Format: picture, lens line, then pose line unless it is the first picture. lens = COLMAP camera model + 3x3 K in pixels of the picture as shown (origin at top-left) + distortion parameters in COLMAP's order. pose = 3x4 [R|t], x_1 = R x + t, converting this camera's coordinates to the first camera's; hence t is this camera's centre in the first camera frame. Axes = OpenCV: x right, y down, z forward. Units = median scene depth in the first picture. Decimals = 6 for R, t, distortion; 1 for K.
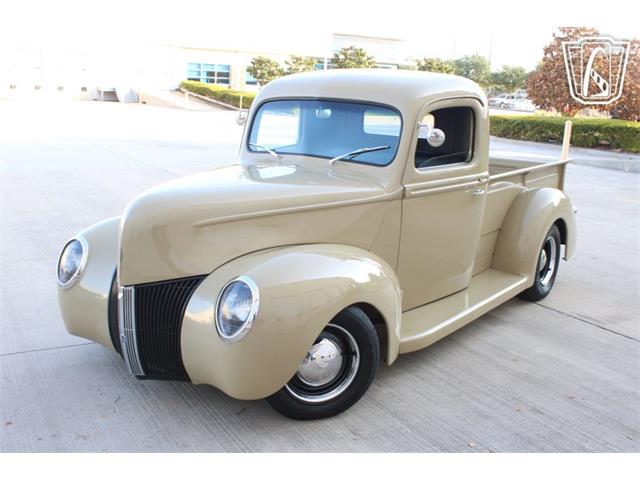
lens RADIAL K [[661.0, 0, 318.3], [0, 661.0, 296.5], [0, 0, 1]] dist [-0.070187, 0.000000]
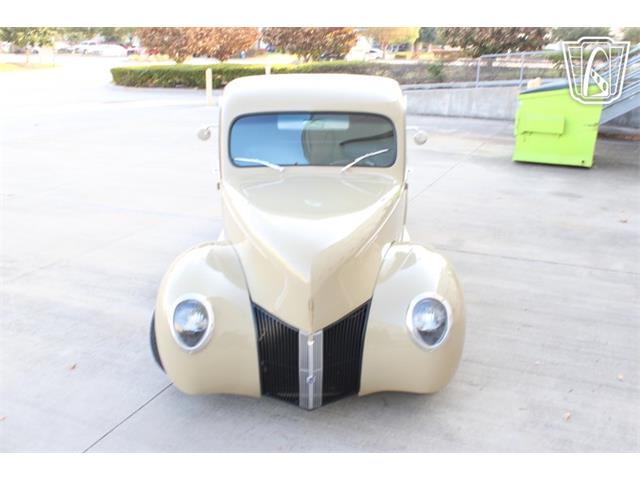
lens RADIAL K [[591.5, 0, 327.6], [0, 591.5, 276.7], [0, 0, 1]] dist [-0.086949, 0.000000]
pose [[0.789610, -0.255130, 0.558055, -0.621350], [0.201167, 0.966832, 0.157376, -0.193009], [-0.579697, -0.012004, 0.814744, 0.191763]]
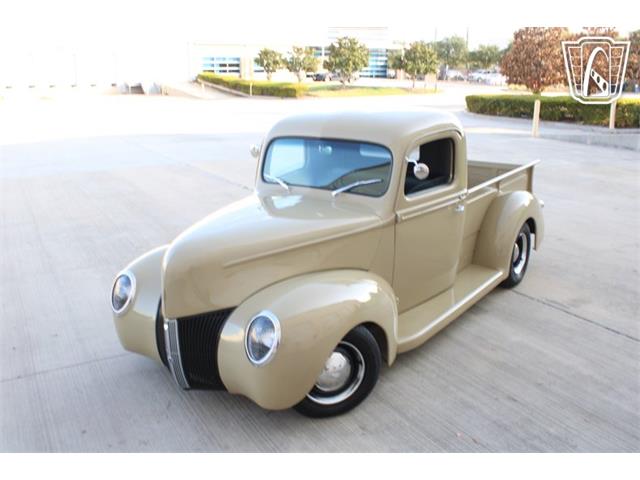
lens RADIAL K [[573.7, 0, 321.1], [0, 573.7, 288.1], [0, 0, 1]] dist [-0.111460, 0.048295]
pose [[0.998882, -0.045824, -0.011657, 0.000873], [0.046456, 0.997033, 0.061375, -0.100339], [0.008810, -0.061848, 0.998047, -0.037153]]
